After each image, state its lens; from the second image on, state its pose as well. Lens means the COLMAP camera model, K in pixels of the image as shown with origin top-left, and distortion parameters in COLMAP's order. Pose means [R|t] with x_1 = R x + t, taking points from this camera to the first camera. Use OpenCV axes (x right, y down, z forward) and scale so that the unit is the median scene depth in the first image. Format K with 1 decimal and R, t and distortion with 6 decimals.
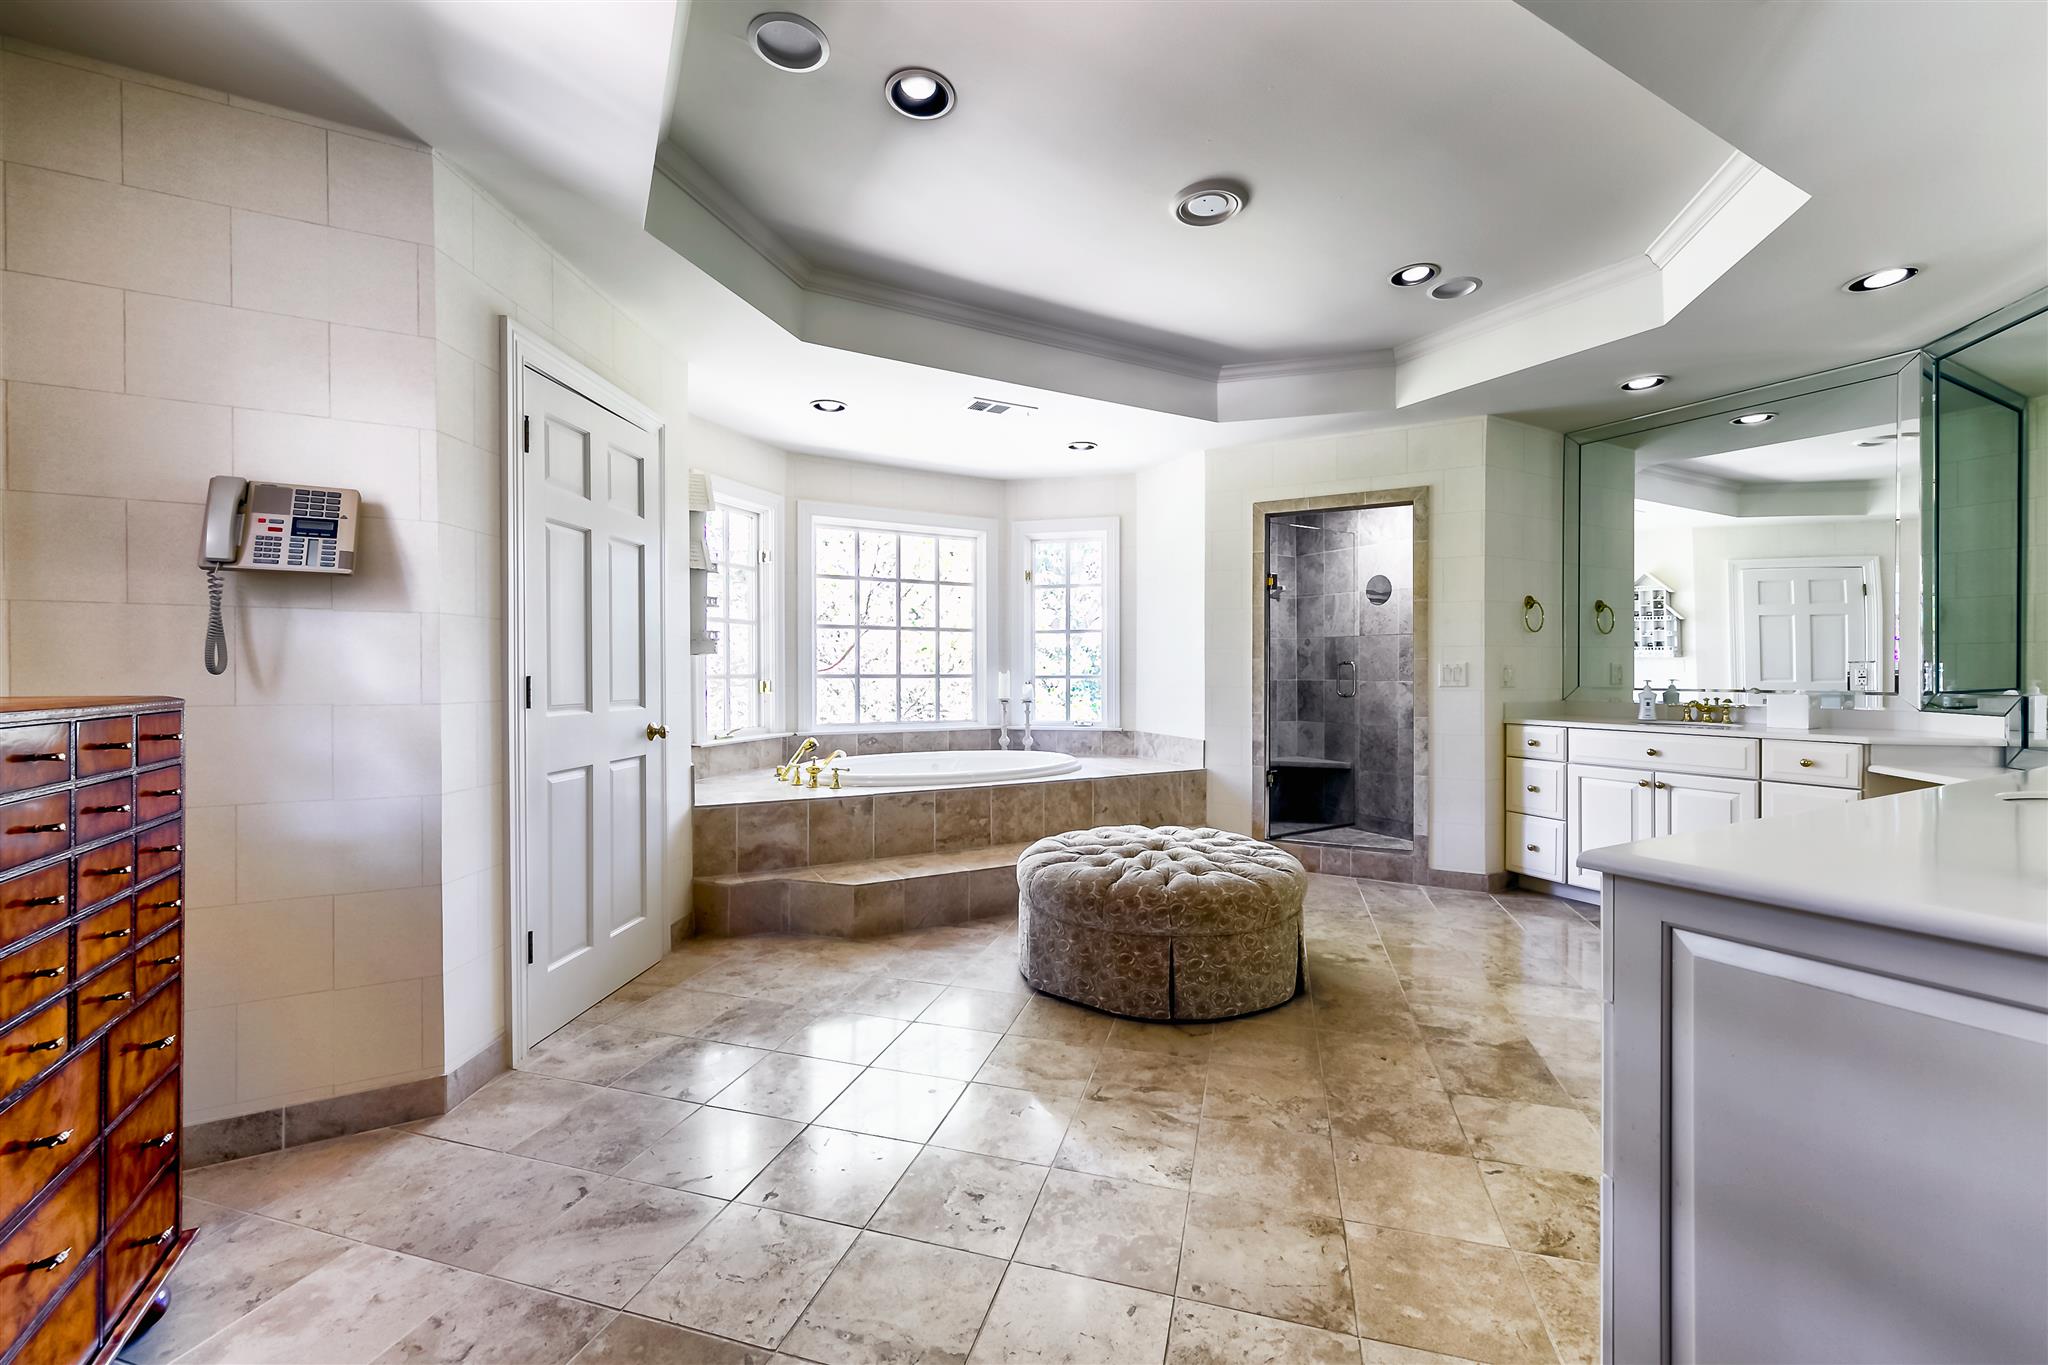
lens RADIAL K [[966.1, 0, 1024.0], [0, 966.1, 682.5], [0, 0, 1]] dist [-0.002088, -0.000493]
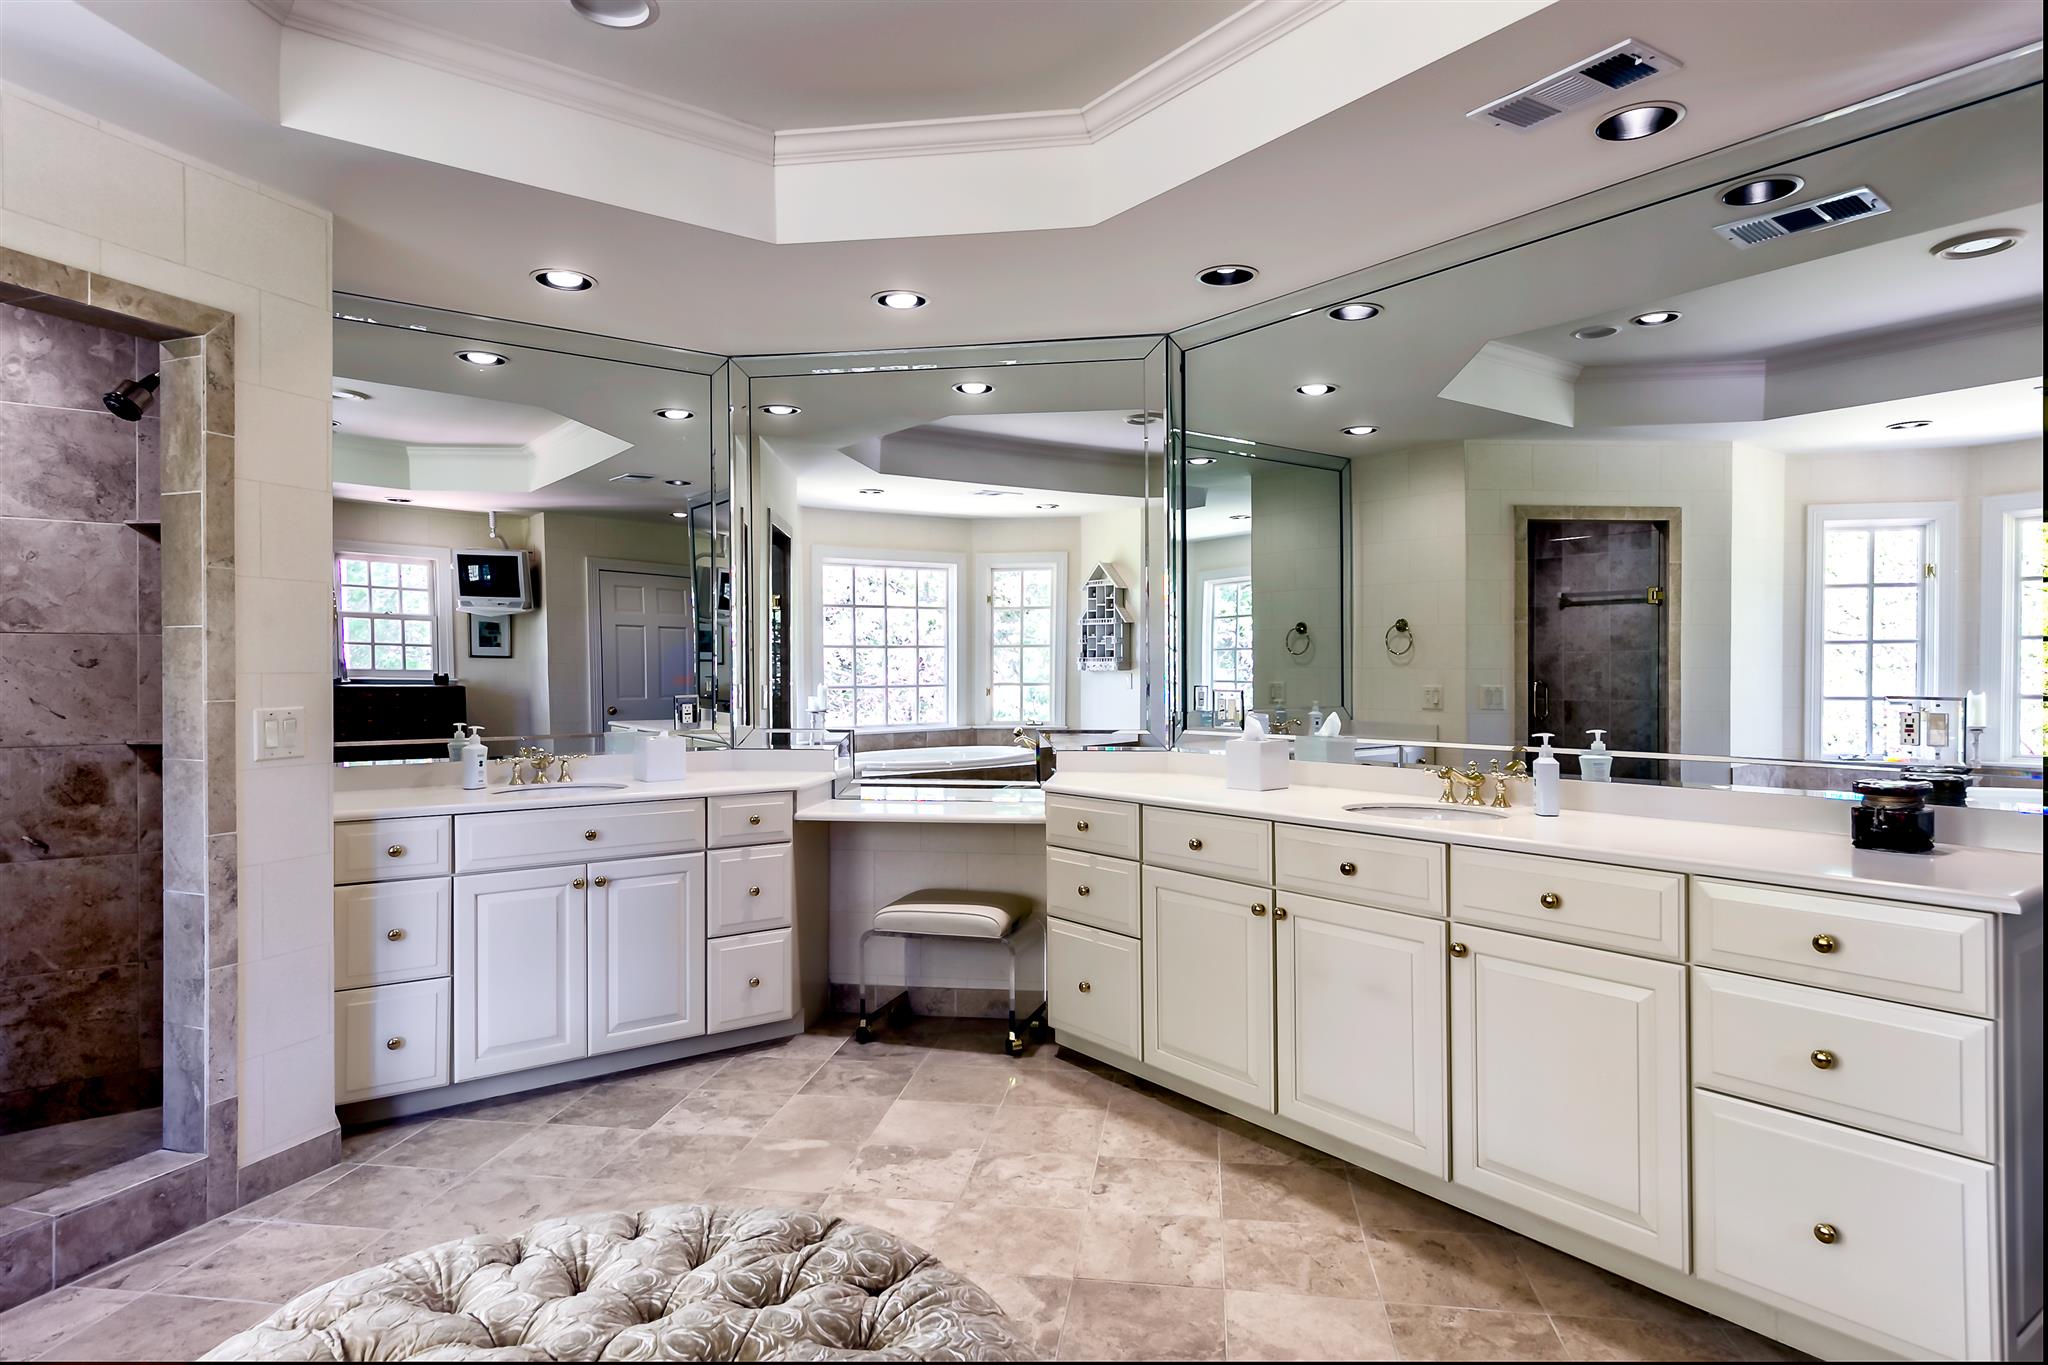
lens RADIAL K [[1172.6, 0, 1022.9], [0, 1172.6, 675.2], [0, 0, 1]] dist [0.006362, -0.000026]
pose [[-0.194250, -0.003350, 0.980946, -0.183714], [0.005835, 0.999973, 0.004571, -0.036025], [-0.980935, 0.006612, -0.194225, 0.738389]]
